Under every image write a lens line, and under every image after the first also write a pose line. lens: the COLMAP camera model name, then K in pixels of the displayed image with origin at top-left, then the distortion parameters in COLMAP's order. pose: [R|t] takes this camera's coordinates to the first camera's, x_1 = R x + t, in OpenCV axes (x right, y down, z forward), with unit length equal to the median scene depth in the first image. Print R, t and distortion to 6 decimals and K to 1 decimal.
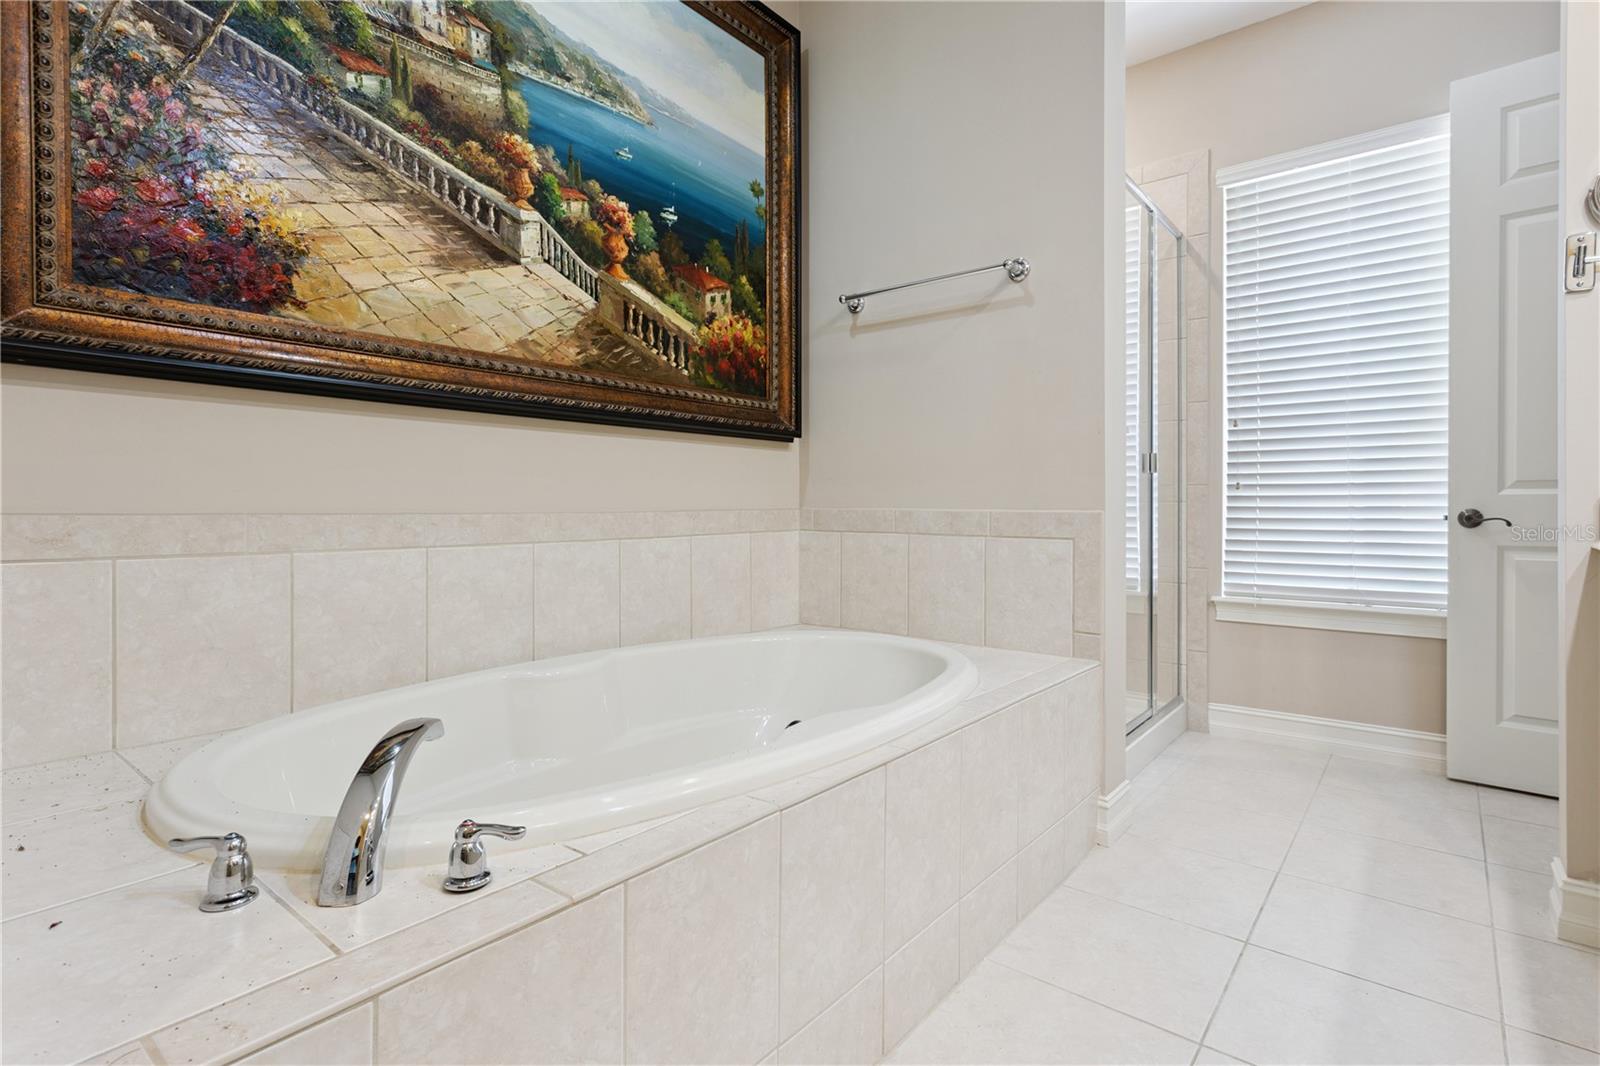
lens RADIAL K [[768.1, 0, 802.5], [0, 768.1, 524.8], [0, 0, 1]] dist [0.001109, 0.000358]
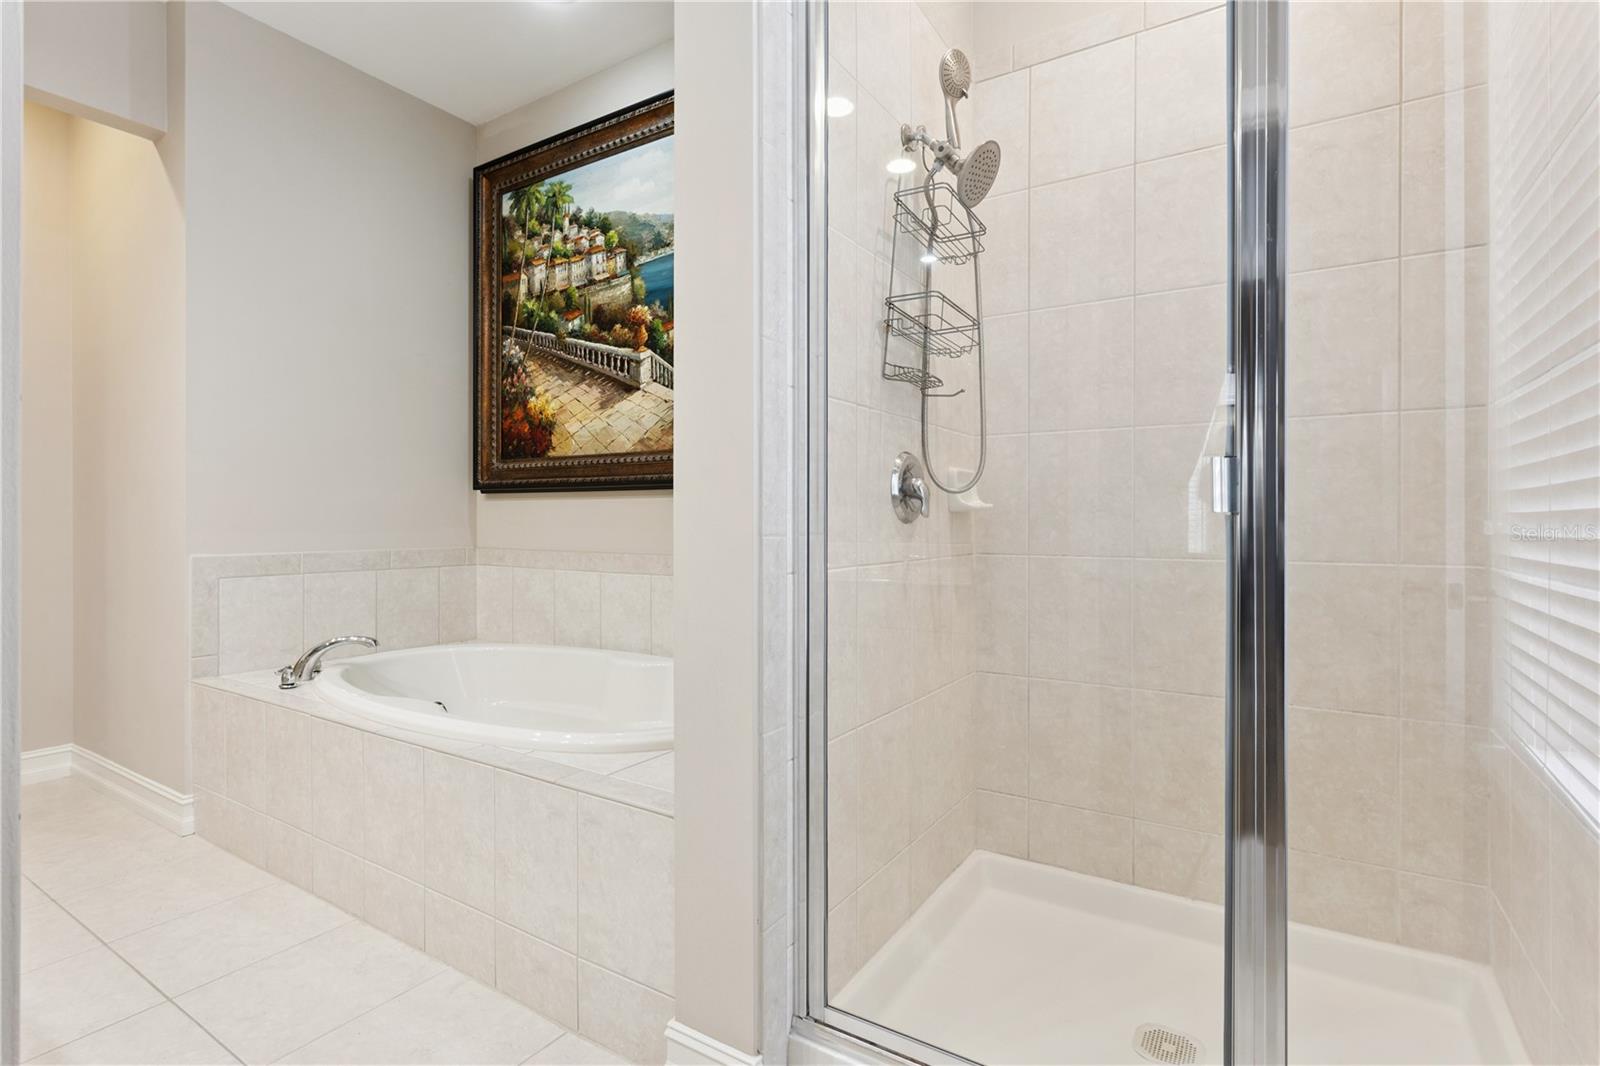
lens RADIAL K [[768.1, 0, 802.5], [0, 768.1, 524.8], [0, 0, 1]] dist [0.001109, 0.000358]
pose [[0.119534, 0.010902, -0.992770, 1.259639], [-0.019794, 0.999767, 0.008596, -0.098905], [0.992633, 0.018624, 0.119722, 1.223842]]
